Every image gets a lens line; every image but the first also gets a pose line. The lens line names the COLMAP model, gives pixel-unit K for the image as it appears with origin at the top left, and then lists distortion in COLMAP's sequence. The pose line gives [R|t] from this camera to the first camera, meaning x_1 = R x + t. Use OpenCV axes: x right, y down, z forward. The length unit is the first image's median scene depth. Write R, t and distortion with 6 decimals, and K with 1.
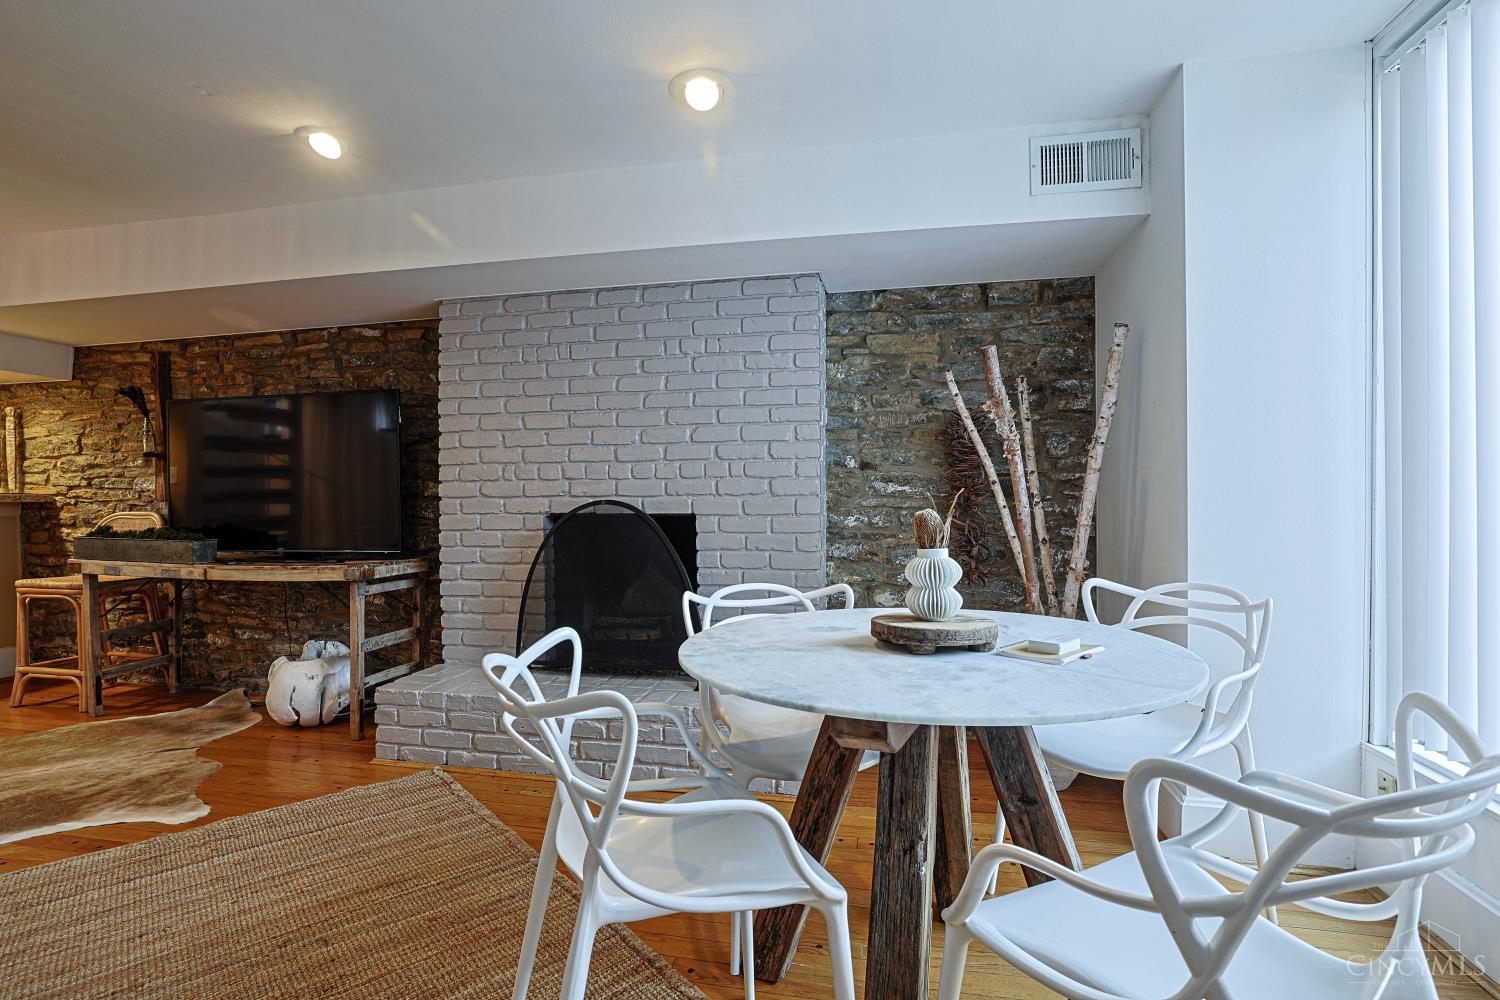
lens RADIAL K [[720.4, 0, 755.7], [0, 720.4, 499.0], [0, 0, 1]] dist [-0.034849, 0.014446]
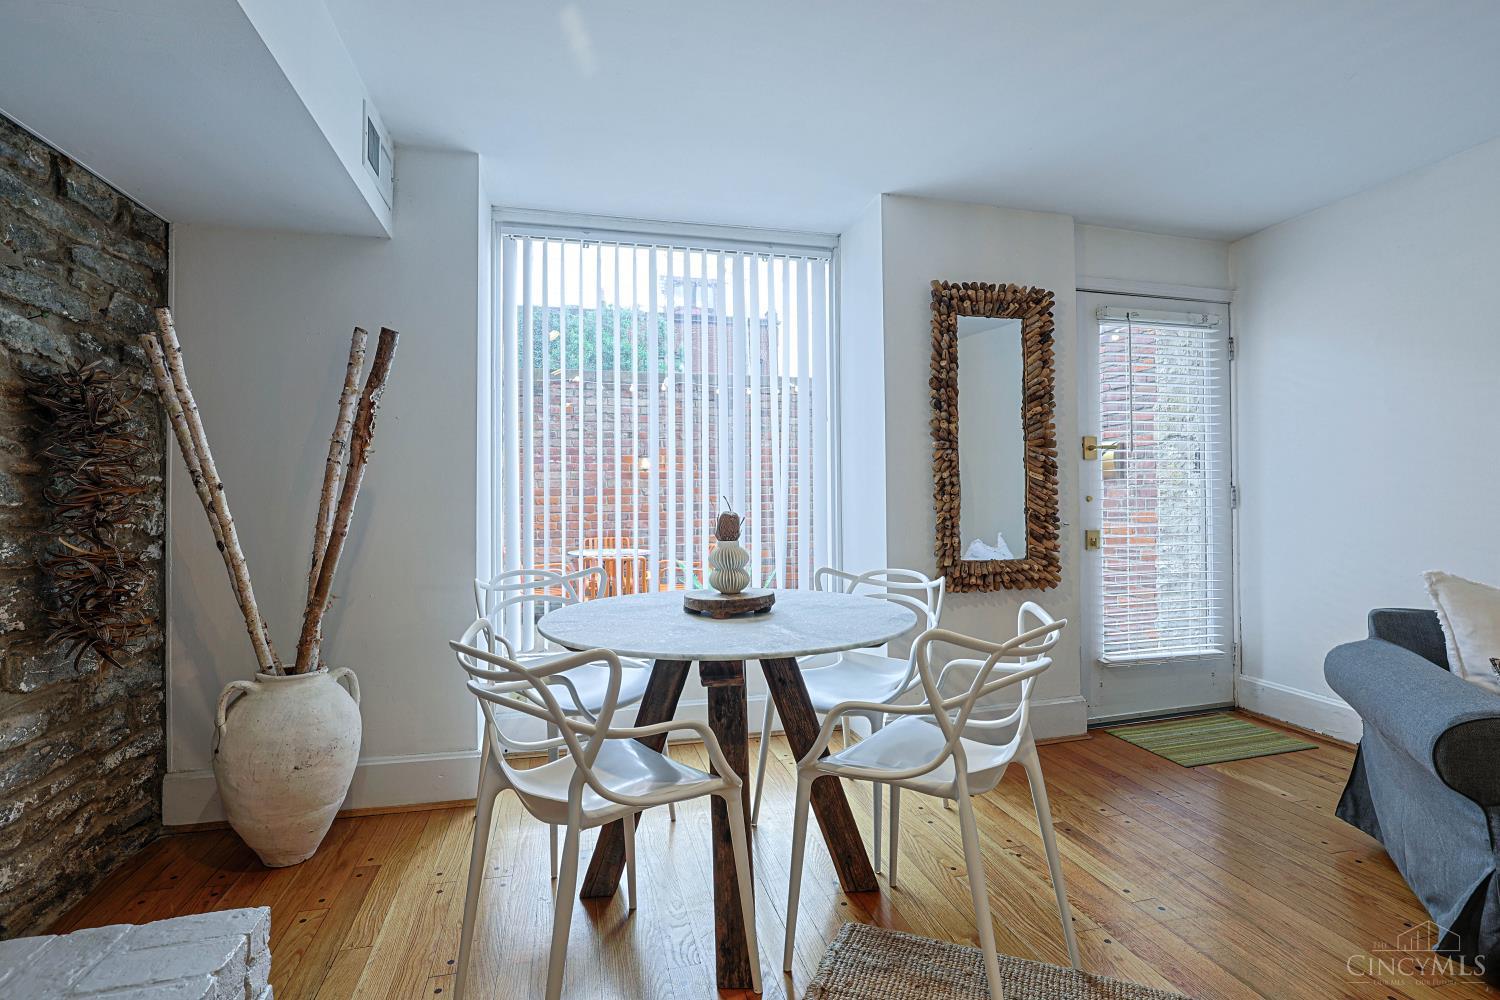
lens RADIAL K [[720.4, 0, 760.8], [0, 720.4, 496.7], [0, 0, 1]] dist [-0.034849, 0.014446]
pose [[-0.452232, 0.012840, 0.891808, -0.471873], [0.008999, 0.999911, -0.009833, -0.000976], [-0.891855, 0.003579, -0.452308, 0.733745]]
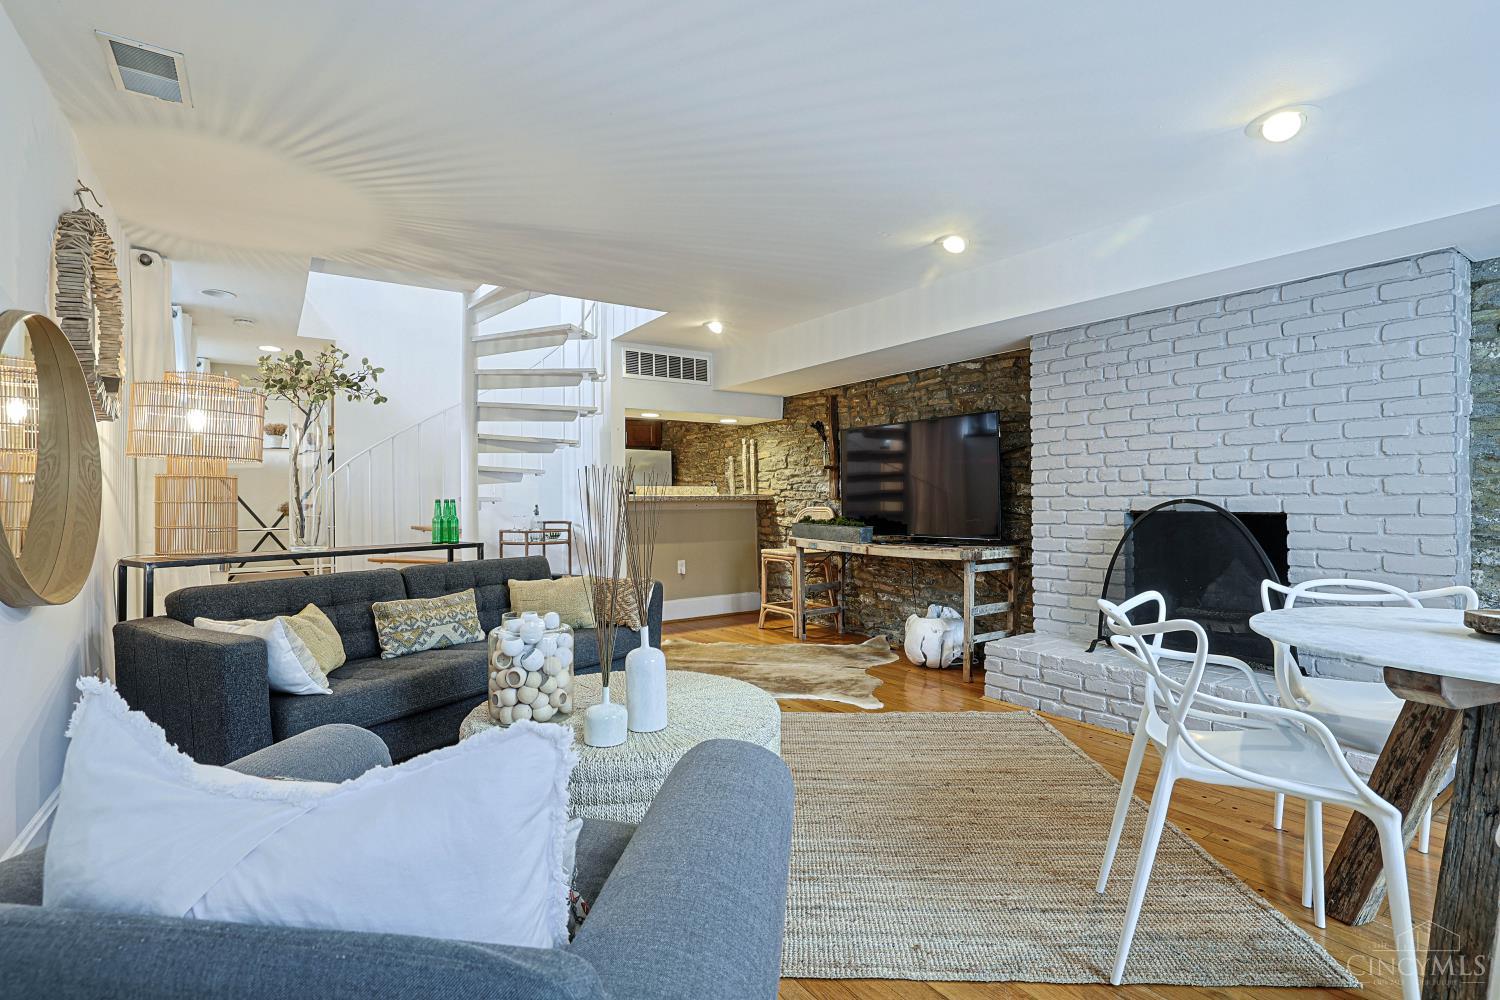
lens RADIAL K [[720.4, 0, 746.1], [0, 720.4, 498.5], [0, 0, 1]] dist [-0.034849, 0.014446]
pose [[0.724964, 0.000418, -0.688787, 0.051634], [0.000167, 1.000000, 0.000783, -0.000428], [0.688787, -0.000683, 0.724964, -0.240074]]
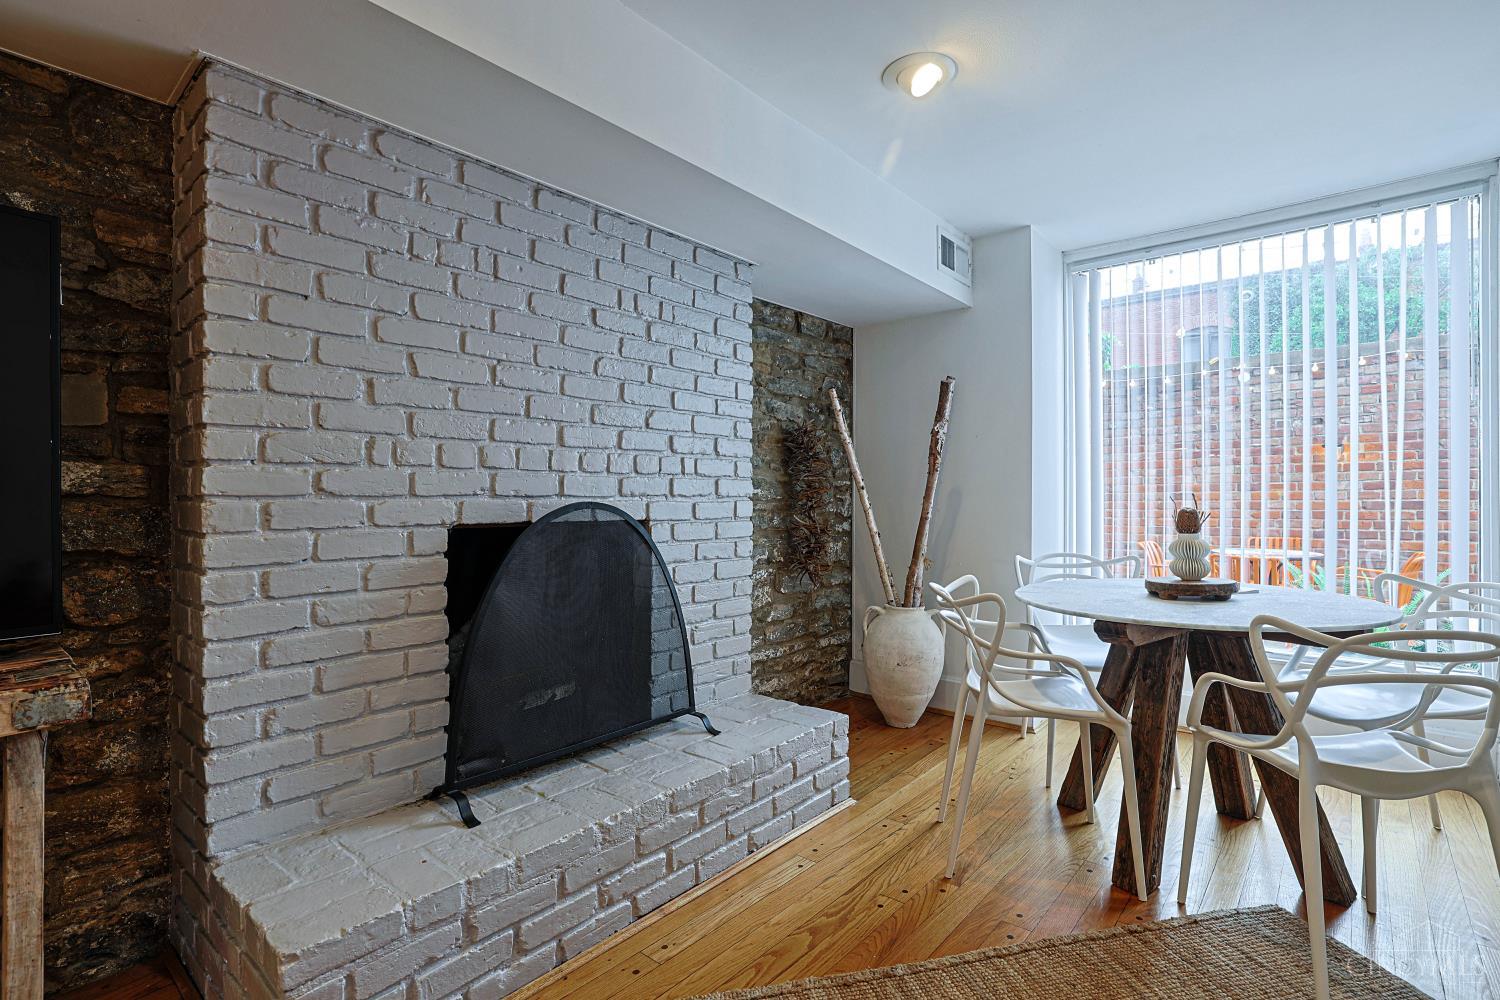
lens RADIAL K [[720.4, 0, 745.2], [0, 720.4, 495.4], [0, 0, 1]] dist [-0.034849, 0.014446]
pose [[0.477079, 0.008628, 0.878818, -0.714628], [-0.000926, 0.999956, -0.009315, 0.001377], [-0.878860, 0.003630, 0.477066, 0.524381]]
